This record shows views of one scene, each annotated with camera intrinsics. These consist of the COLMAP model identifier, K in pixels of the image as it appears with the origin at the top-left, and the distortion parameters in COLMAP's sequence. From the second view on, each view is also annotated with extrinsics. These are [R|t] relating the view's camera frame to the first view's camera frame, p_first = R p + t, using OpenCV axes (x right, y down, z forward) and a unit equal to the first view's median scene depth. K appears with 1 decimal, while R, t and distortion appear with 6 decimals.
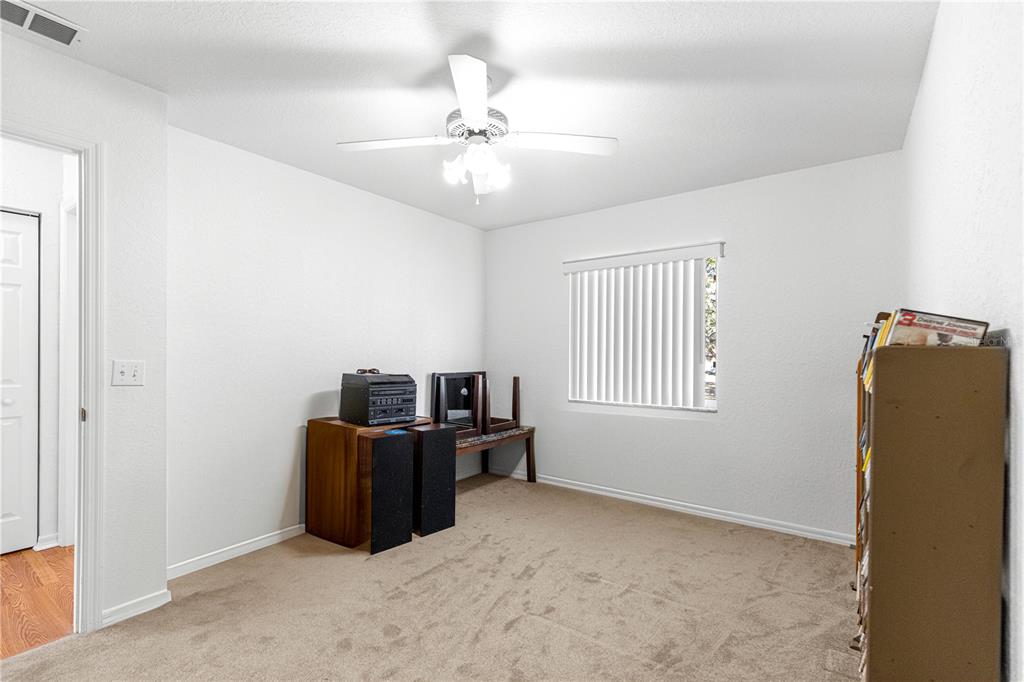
lens RADIAL K [[459.1, 0, 508.5], [0, 459.1, 345.1], [0, 0, 1]] dist [0.008749, -0.000630]
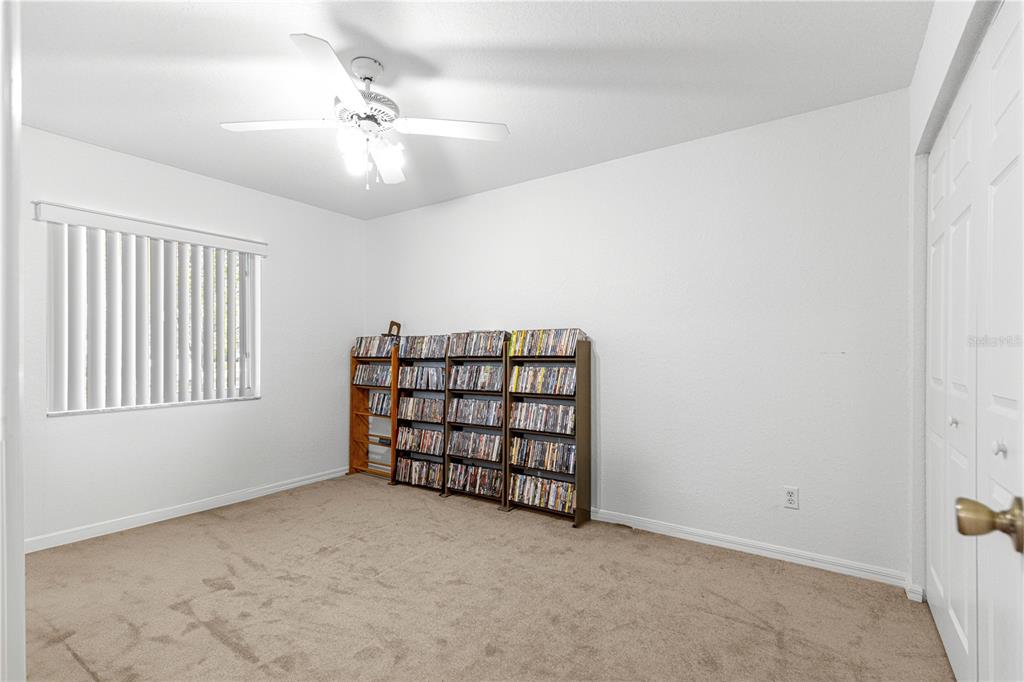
lens RADIAL K [[459.1, 0, 508.5], [0, 459.1, 345.1], [0, 0, 1]] dist [0.008749, -0.000630]
pose [[-0.012755, 0.012007, 0.999847, -0.888952], [-0.017202, 0.999777, -0.012226, 0.030764], [-0.999771, -0.017355, -0.012545, 0.586040]]
